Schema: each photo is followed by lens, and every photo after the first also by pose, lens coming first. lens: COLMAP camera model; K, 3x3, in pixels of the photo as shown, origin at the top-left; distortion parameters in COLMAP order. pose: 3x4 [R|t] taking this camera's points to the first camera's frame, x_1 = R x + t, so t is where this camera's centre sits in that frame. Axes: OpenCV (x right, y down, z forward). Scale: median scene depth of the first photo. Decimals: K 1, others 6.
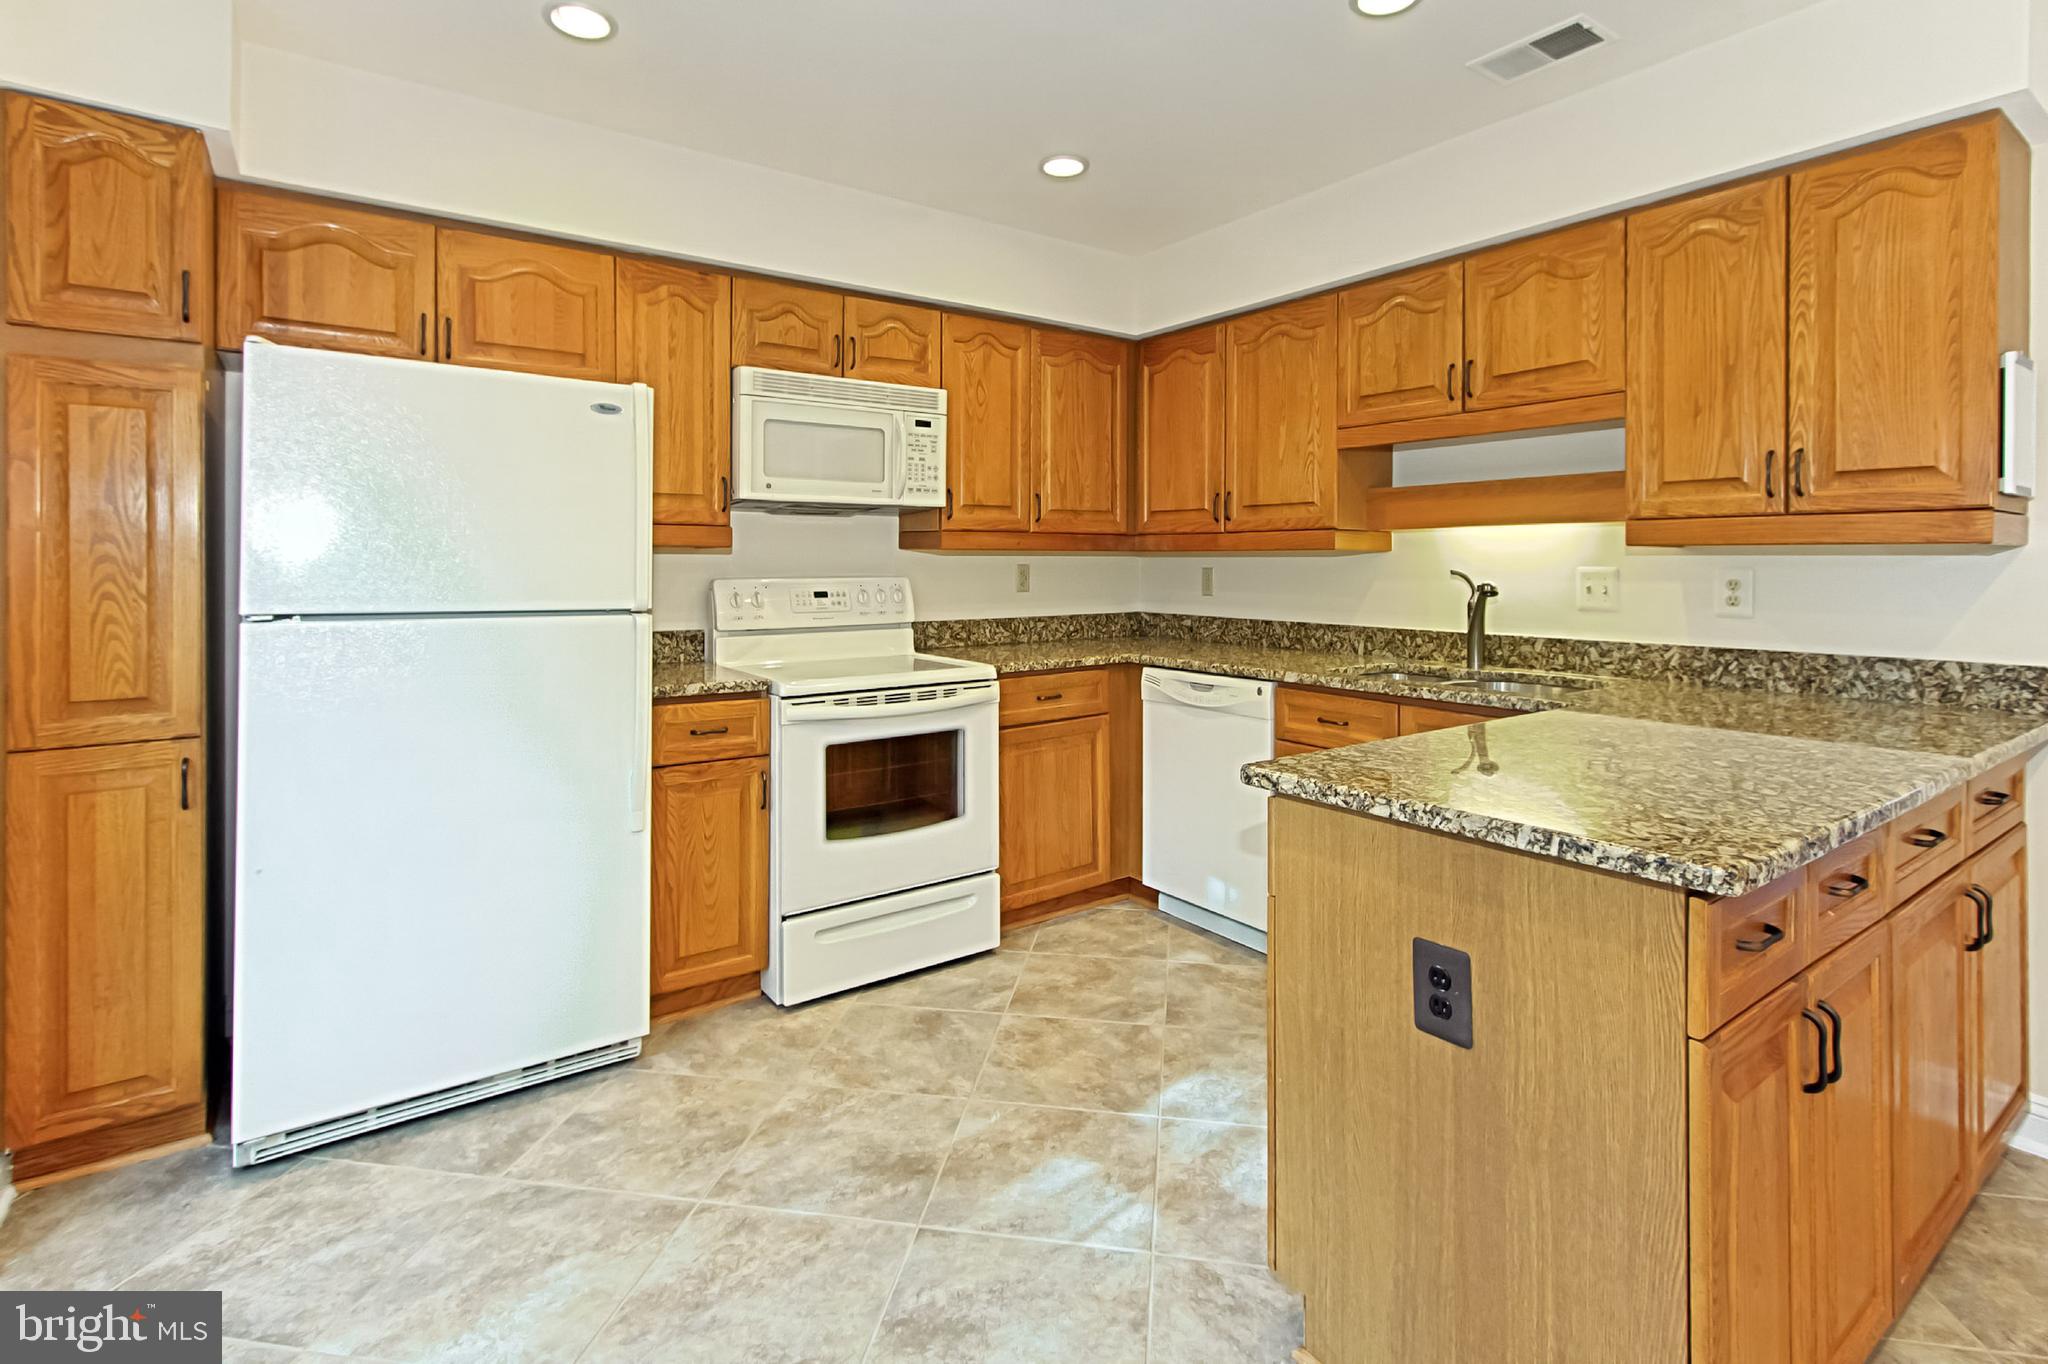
lens RADIAL K [[973.2, 0, 1002.4], [0, 973.2, 562.1], [0, 0, 1]] dist [-0.004553, 0.004582]
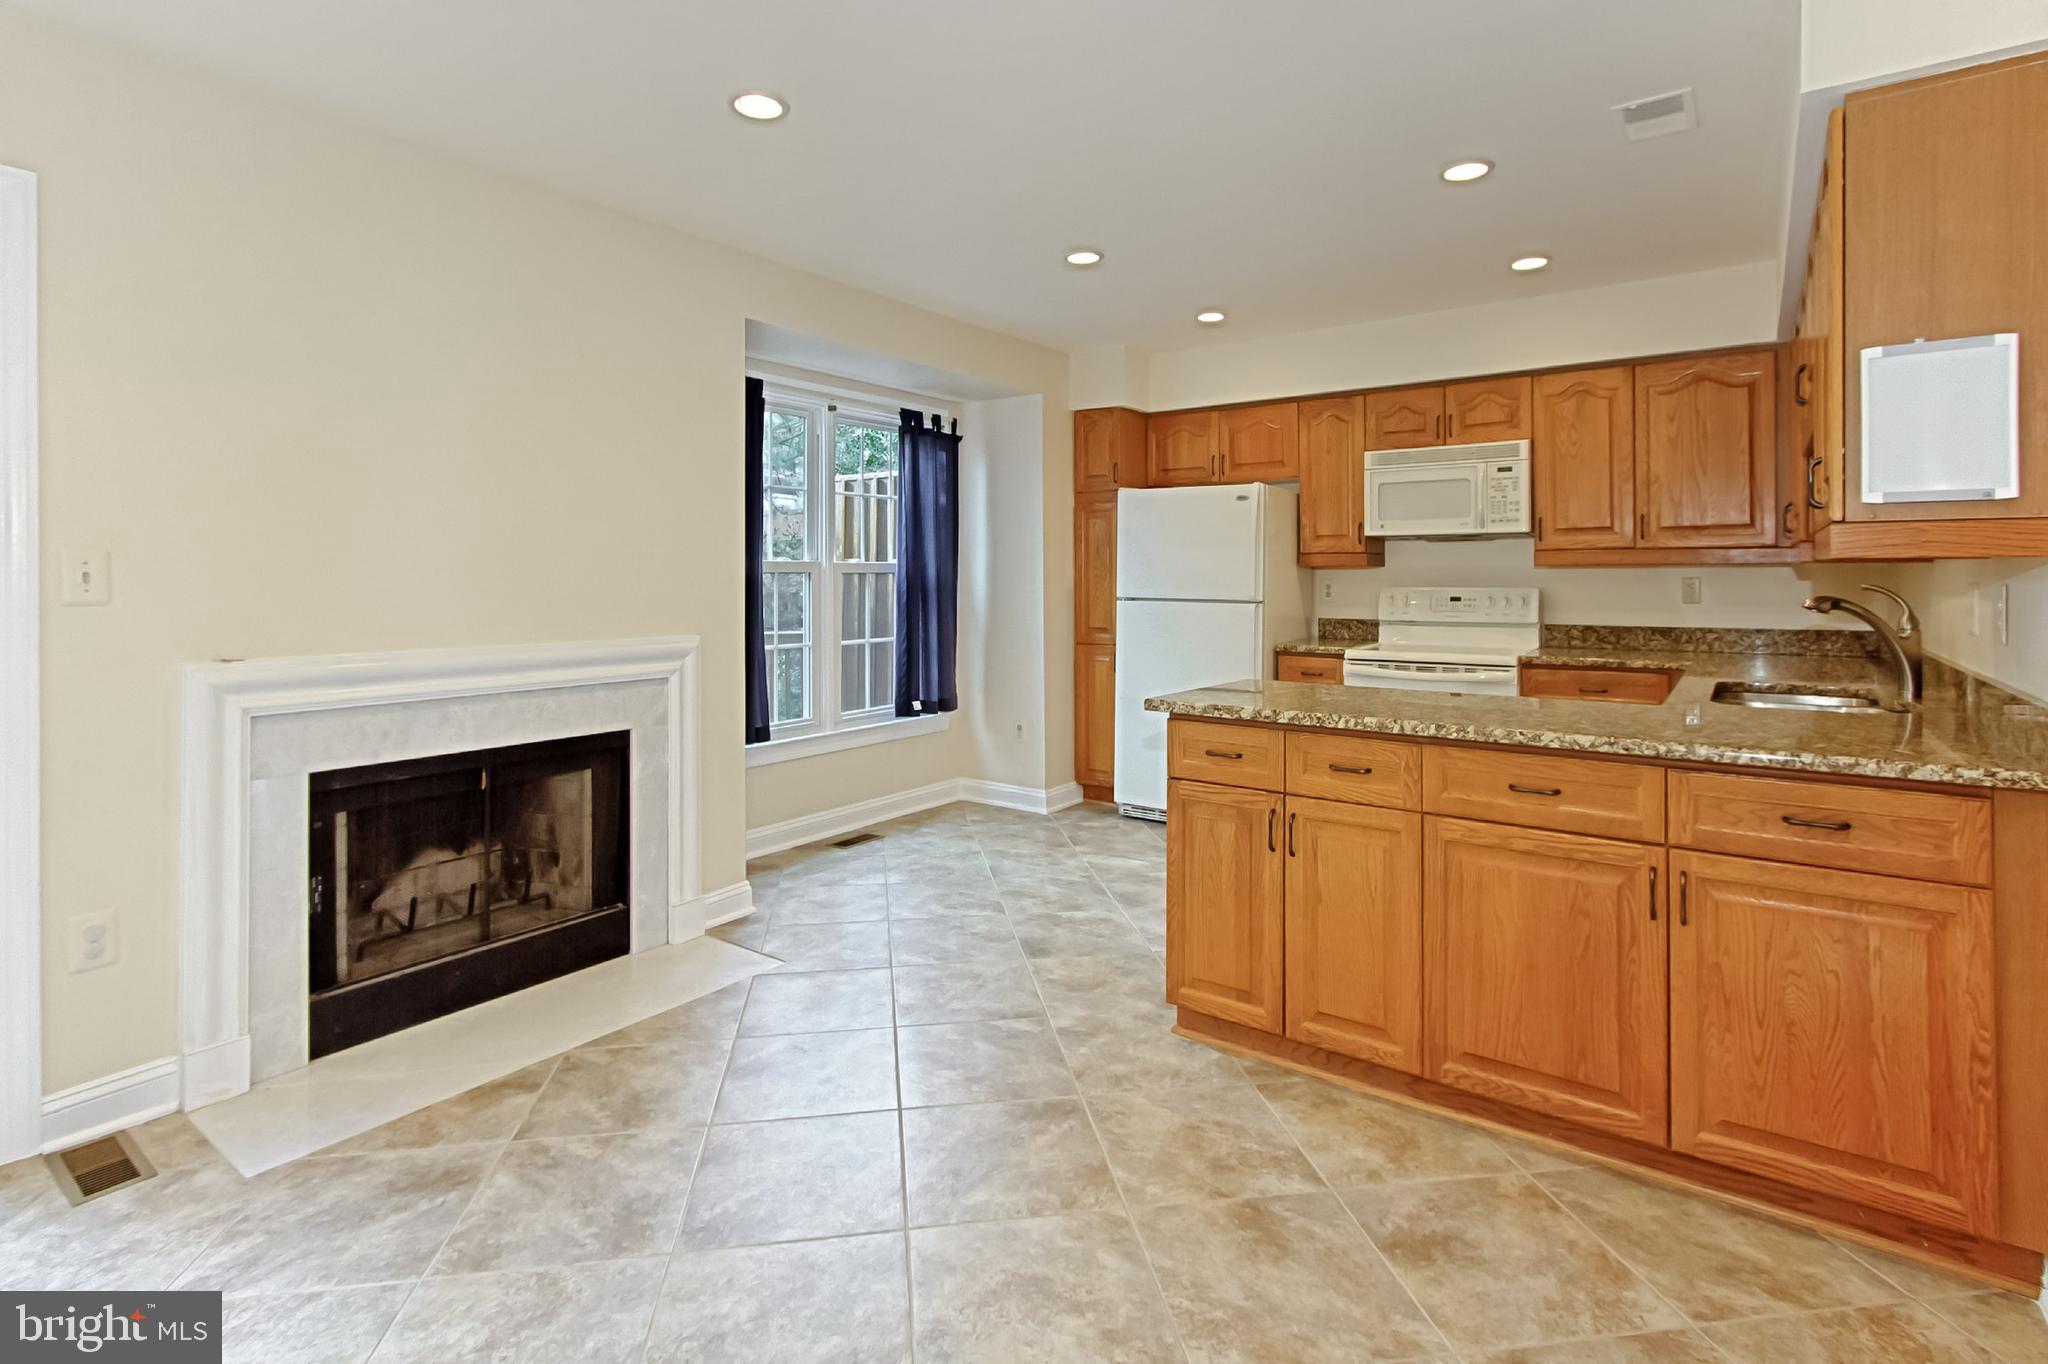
lens RADIAL K [[973.2, 0, 966.0], [0, 973.2, 577.8], [0, 0, 1]] dist [-0.004553, 0.004582]
pose [[0.270481, 0.001943, -0.962723, 1.116548], [0.003060, 0.999991, 0.002878, -0.003668], [0.962720, -0.003724, 0.270473, -0.053671]]
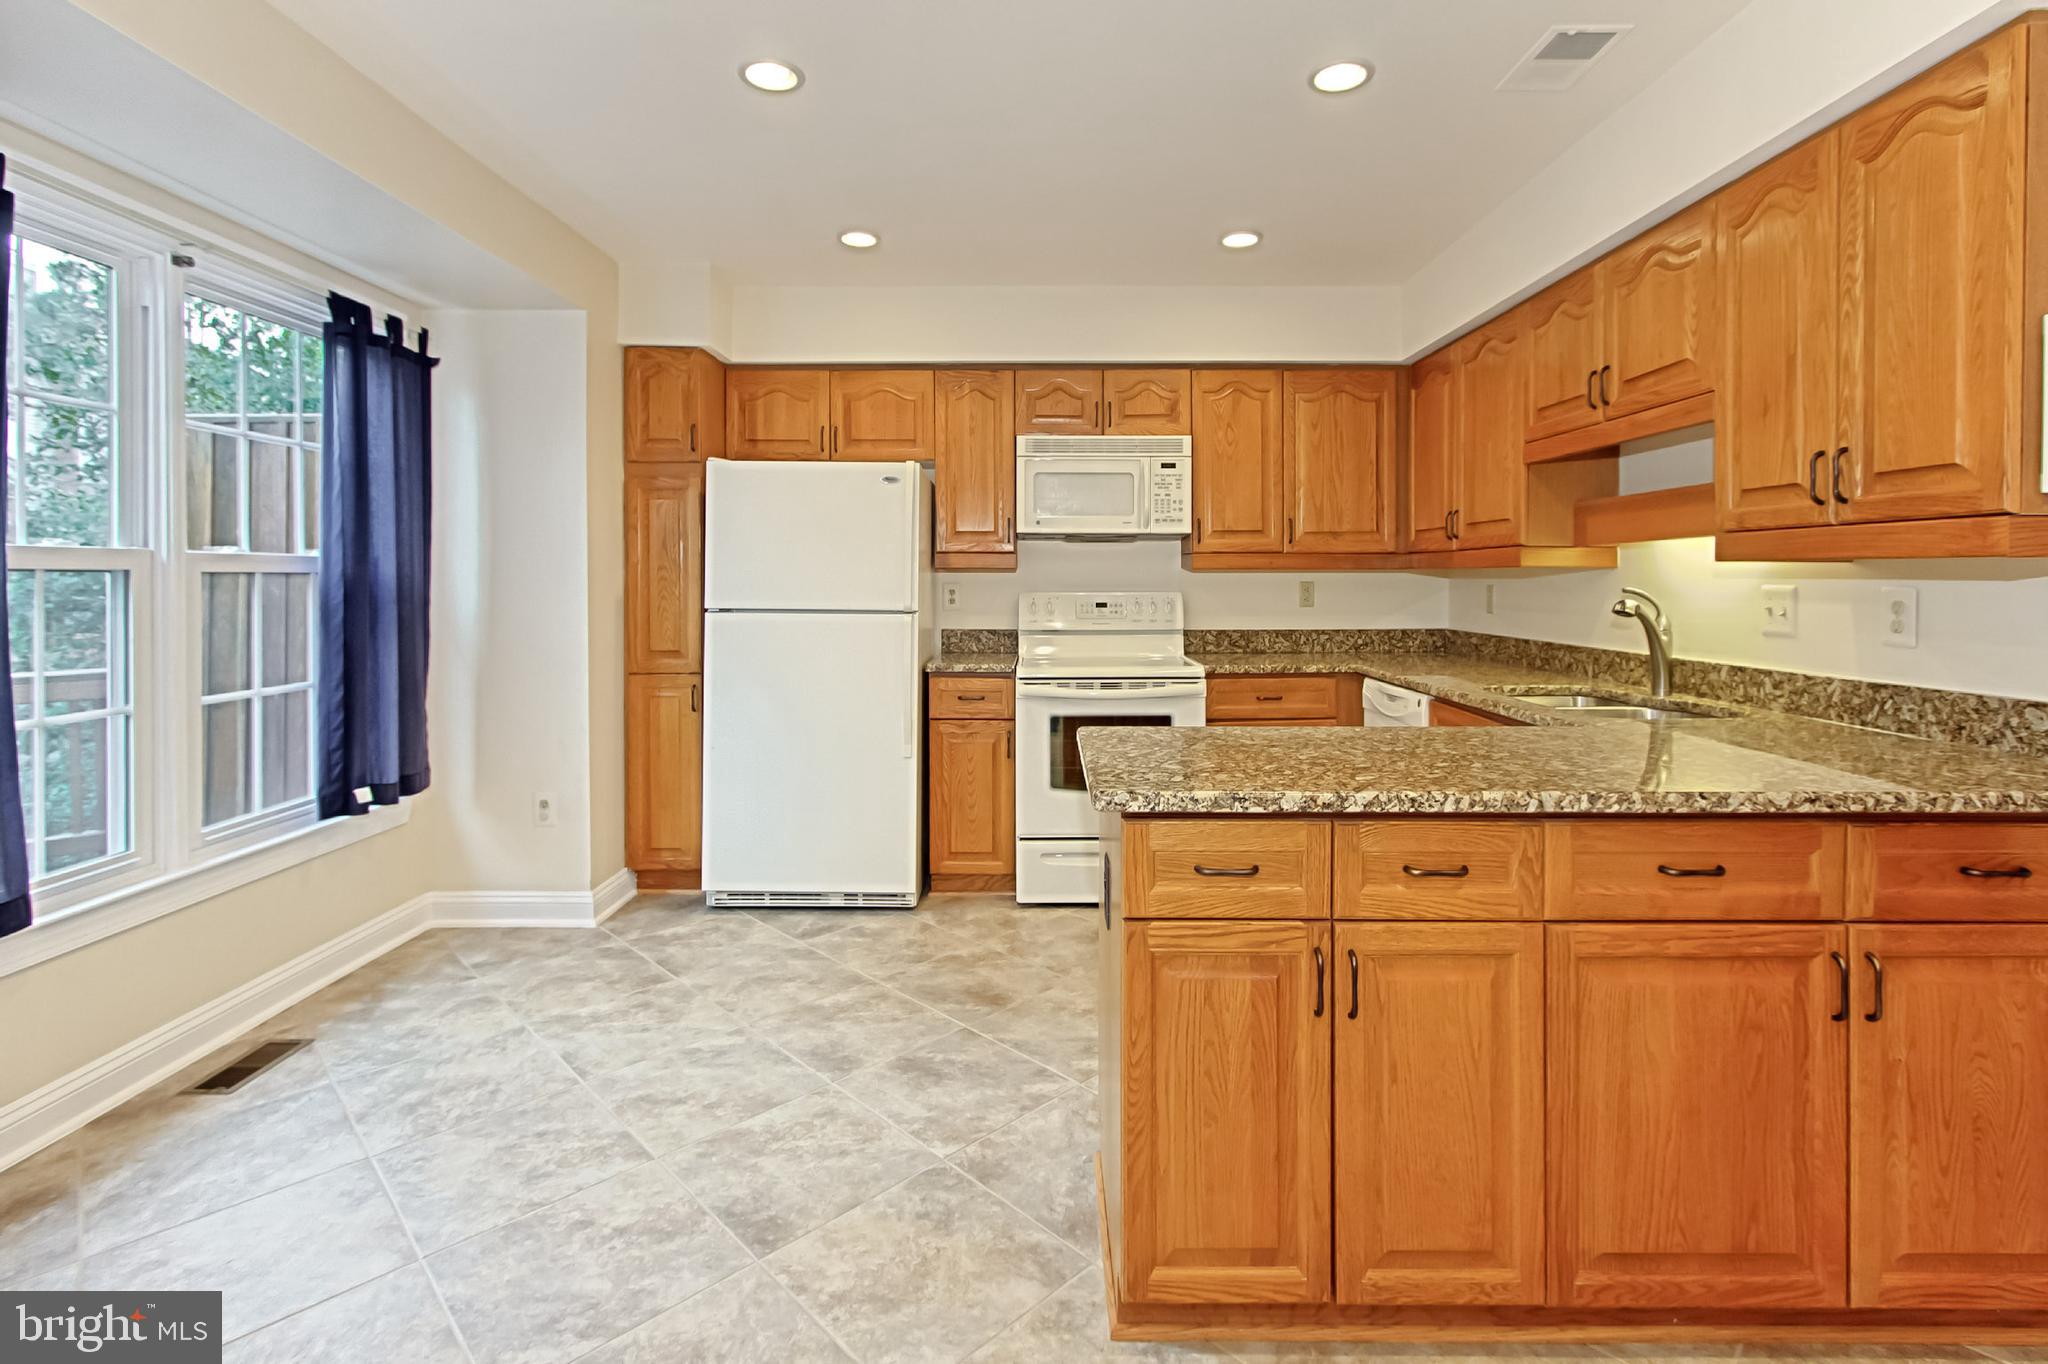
lens RADIAL K [[973.2, 0, 1058.6], [0, 973.2, 588.8], [0, 0, 1]] dist [-0.004553, 0.004582]
pose [[0.812046, 0.005707, -0.583565, 0.592268], [0.000349, 0.999947, 0.010264, -0.001015], [0.583593, -0.008539, 0.812001, -0.078993]]
